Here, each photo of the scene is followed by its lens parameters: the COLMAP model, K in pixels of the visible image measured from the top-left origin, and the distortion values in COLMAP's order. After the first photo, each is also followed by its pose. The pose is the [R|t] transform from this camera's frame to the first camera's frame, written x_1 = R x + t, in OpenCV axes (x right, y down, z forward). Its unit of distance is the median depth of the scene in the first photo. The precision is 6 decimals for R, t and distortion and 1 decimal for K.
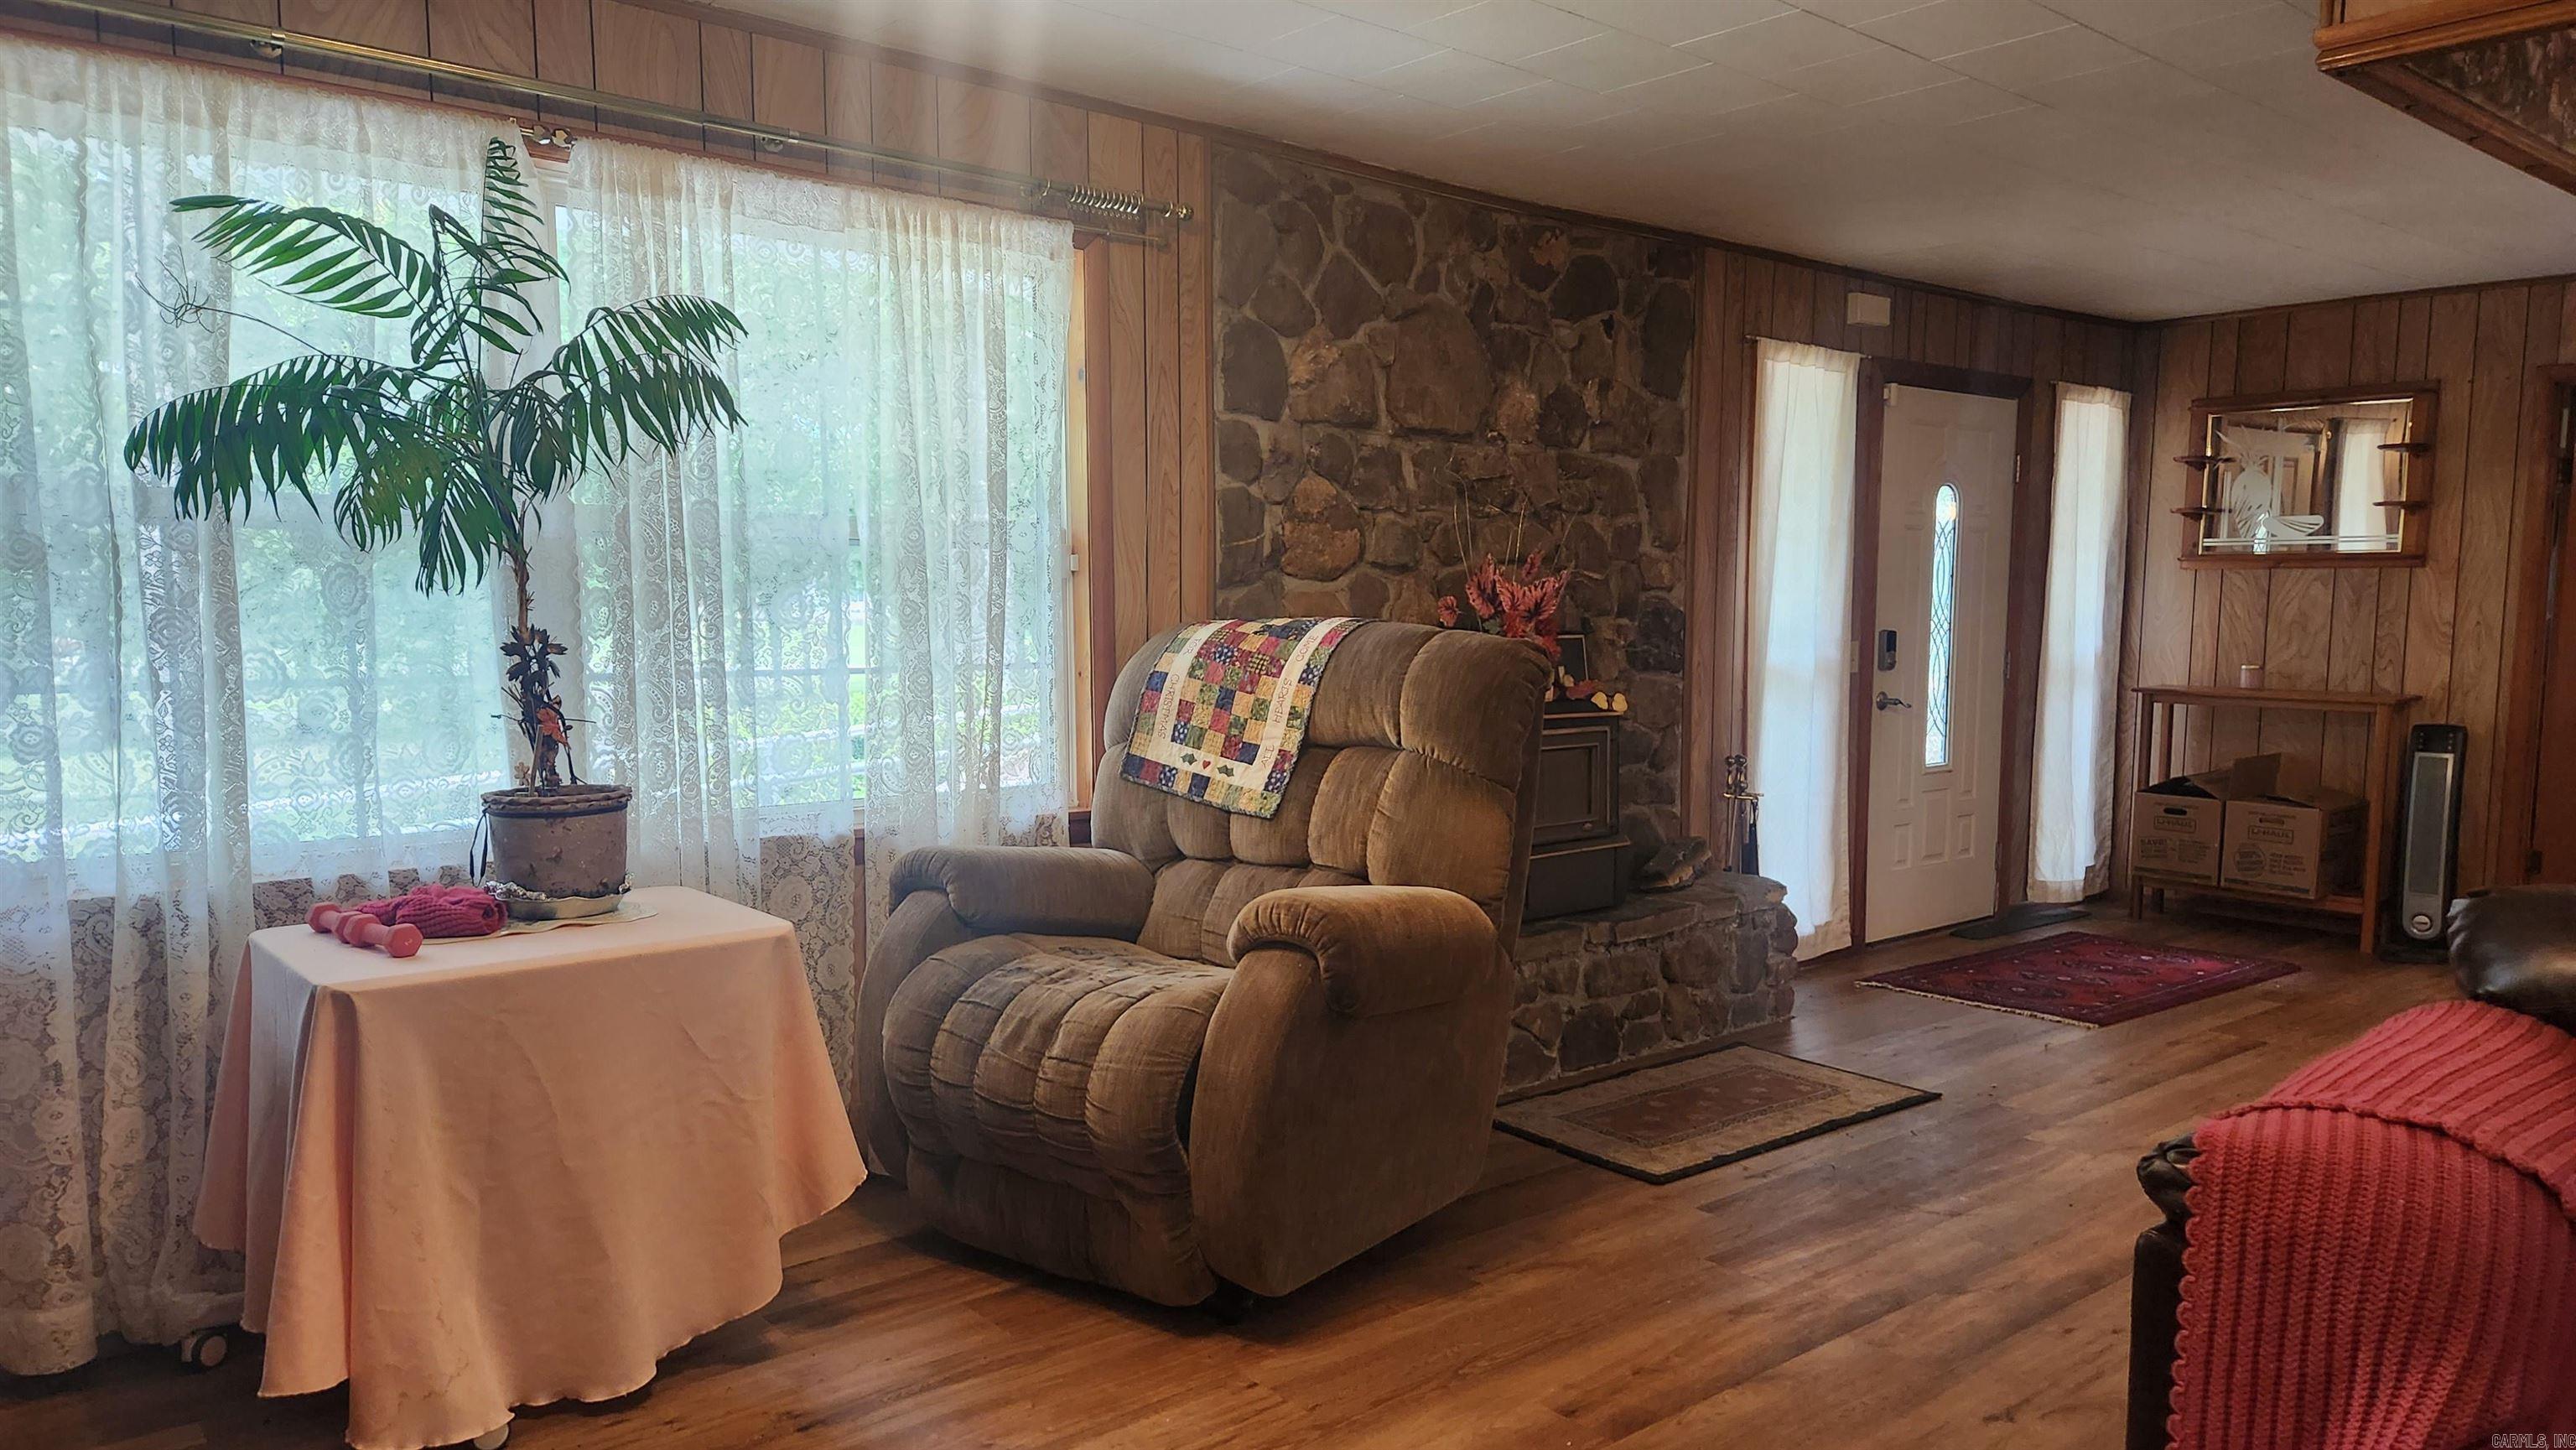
lens RADIAL K [[1717.7, 0, 1296.4], [0, 1717.7, 774.8], [0, 0, 1]] dist [0.079829, -0.063548]
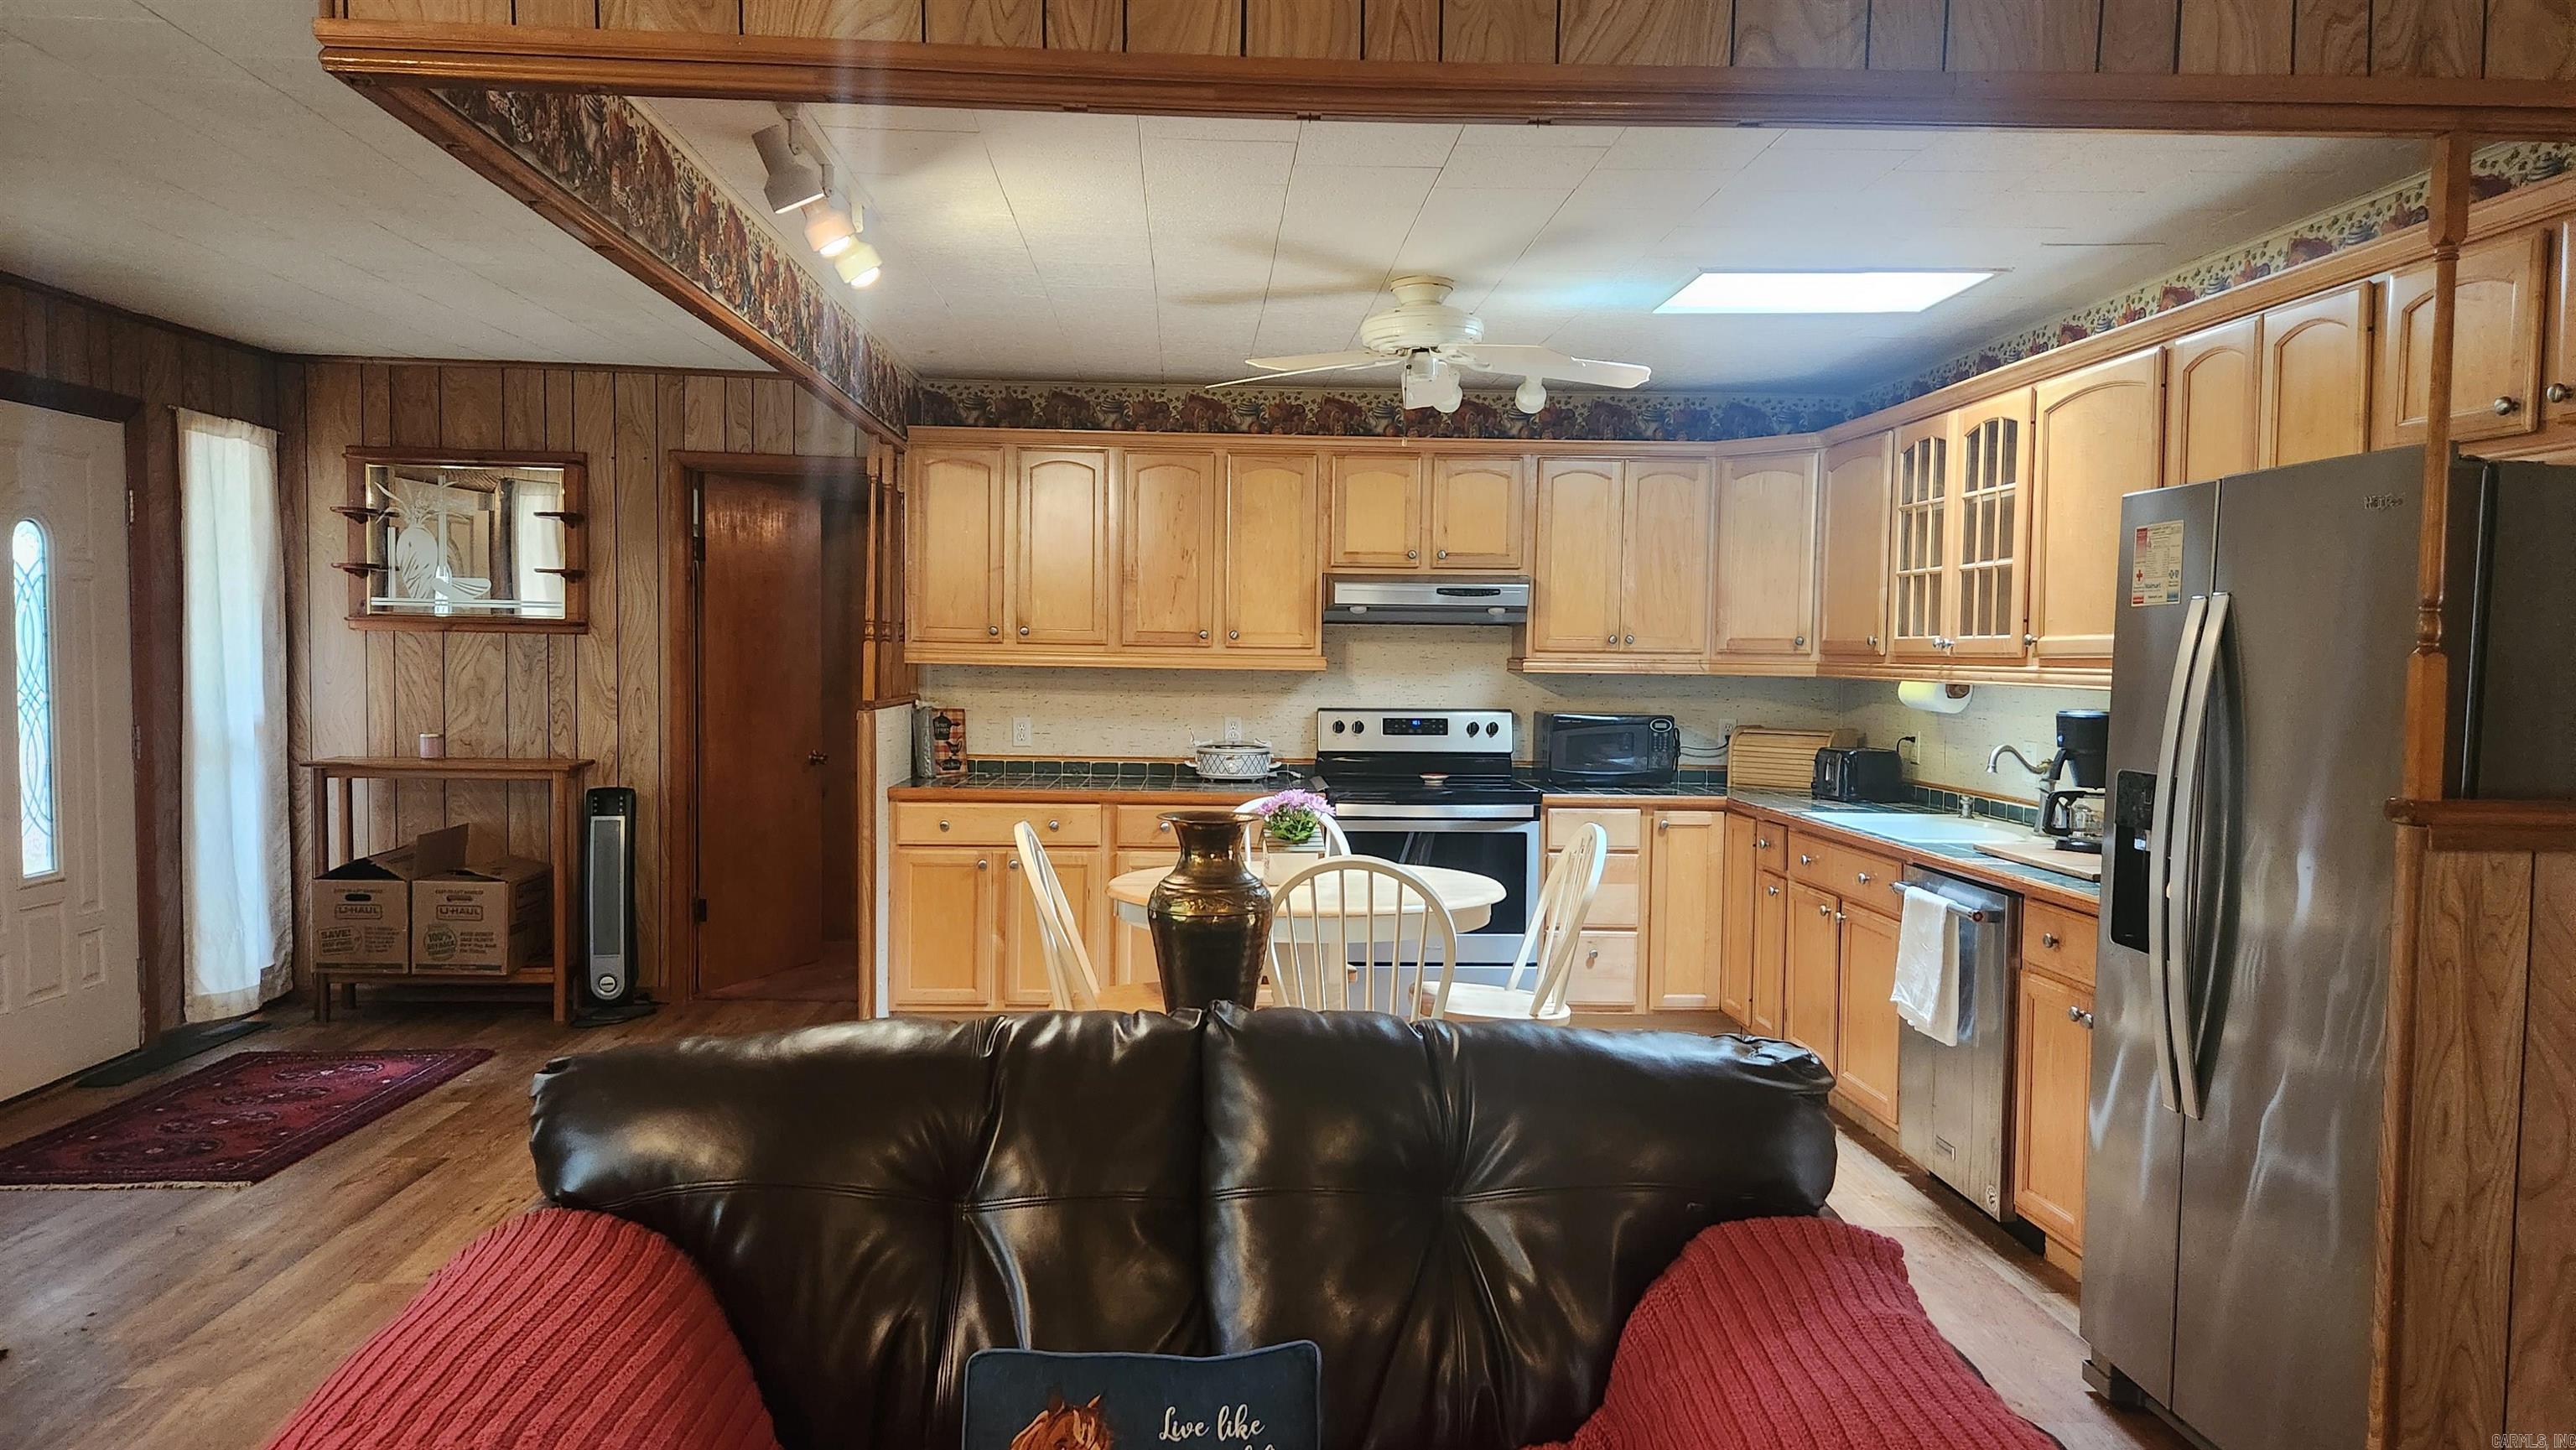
lens RADIAL K [[1717.7, 0, 1277.6], [0, 1717.7, 736.4], [0, 0, 1]] dist [0.079829, -0.063548]
pose [[0.604955, -0.036510, 0.795423, 0.078685], [0.070878, 0.997452, -0.008123, -0.022307], [-0.793099, 0.061292, 0.606001, 0.072162]]
